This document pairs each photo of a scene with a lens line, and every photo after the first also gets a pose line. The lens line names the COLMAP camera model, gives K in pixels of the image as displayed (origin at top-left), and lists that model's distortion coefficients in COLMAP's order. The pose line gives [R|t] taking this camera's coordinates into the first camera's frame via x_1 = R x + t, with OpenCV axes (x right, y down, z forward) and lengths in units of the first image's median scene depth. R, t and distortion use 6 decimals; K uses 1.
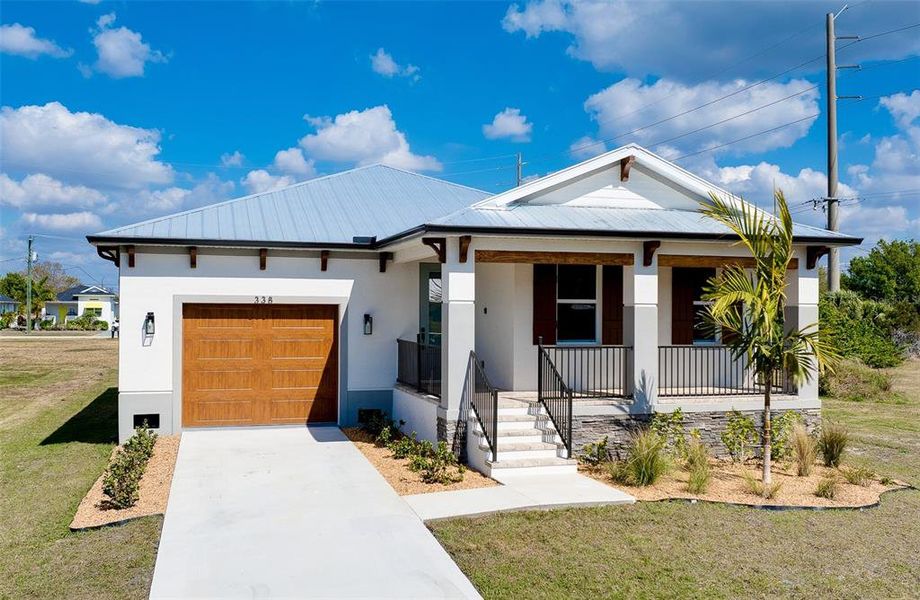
lens RADIAL K [[862.5, 0, 451.1], [0, 862.5, 323.0], [0, 0, 1]] dist [-0.031489, 0.000000]
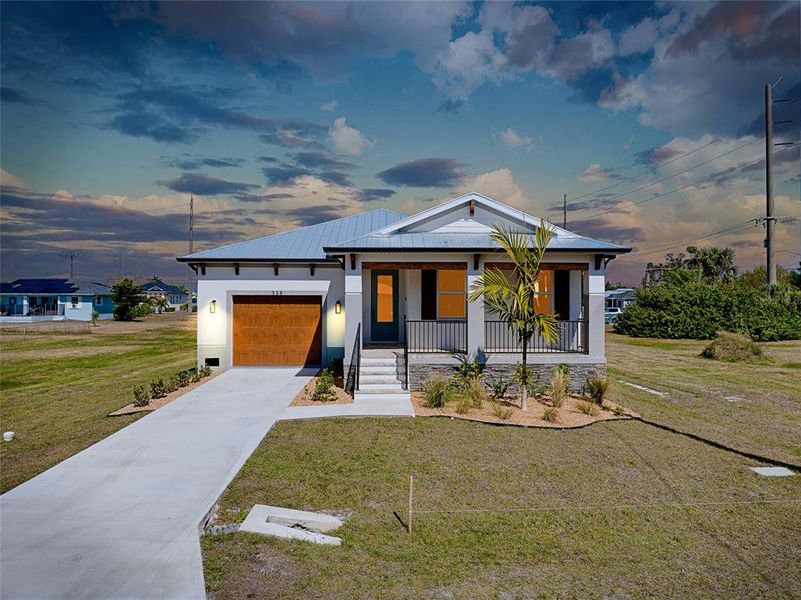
lens RADIAL K [[557.2, 0, 406.1], [0, 557.2, 297.7], [0, 0, 1]] dist [-0.043093, 0.010096]
pose [[0.969308, -0.004917, -0.245798, 0.313961], [0.000439, 0.999833, -0.018270, 0.003052], [0.245847, 0.017601, 0.969149, -0.012078]]
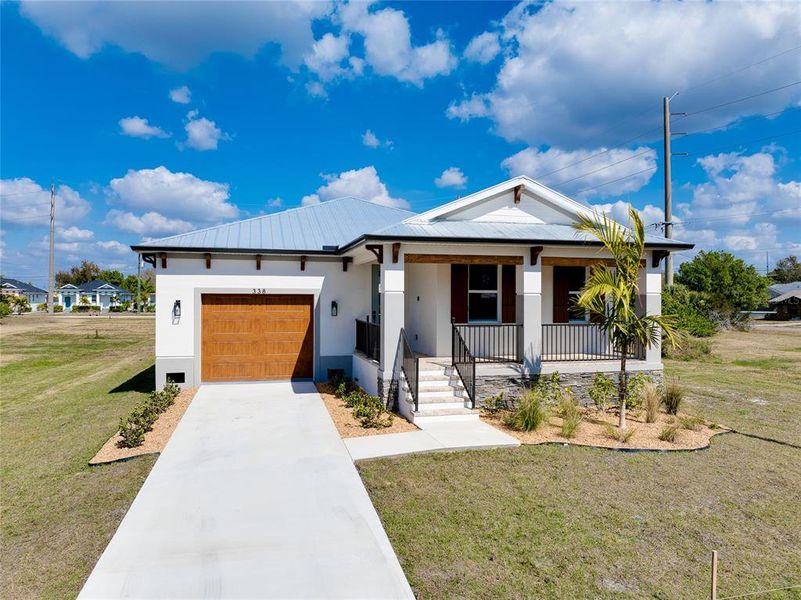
lens RADIAL K [[557.2, 0, 397.9], [0, 557.2, 306.6], [0, 0, 1]] dist [-0.043093, 0.010096]
pose [[0.999438, -0.001697, -0.033490, 0.039439], [0.001664, 0.999998, -0.001005, -0.000494], [0.033491, 0.000949, 0.999439, 0.106493]]
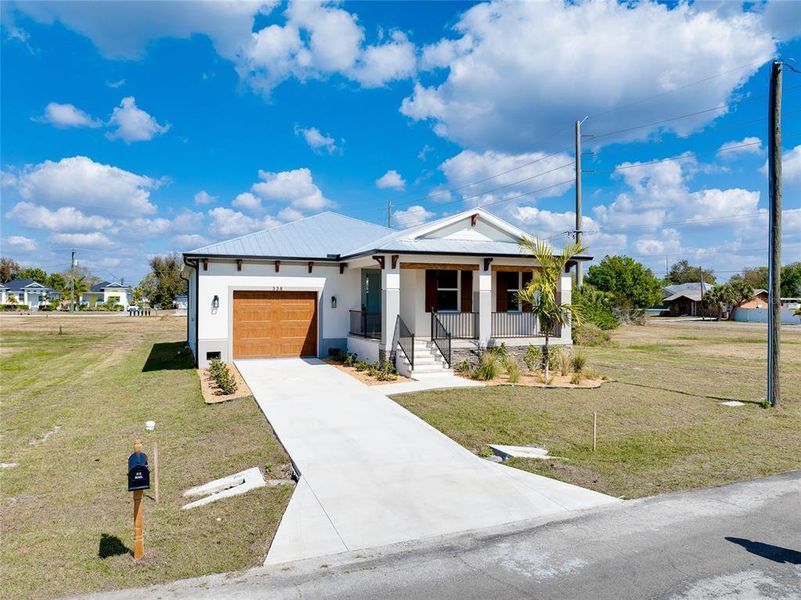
lens RADIAL K [[557.2, 0, 394.9], [0, 557.2, 316.6], [0, 0, 1]] dist [-0.043093, 0.010096]
pose [[0.995173, -0.004401, 0.098033, -0.088754], [0.002620, 0.999829, 0.018286, 0.011733], [-0.098097, -0.017941, 0.995015, -0.202408]]
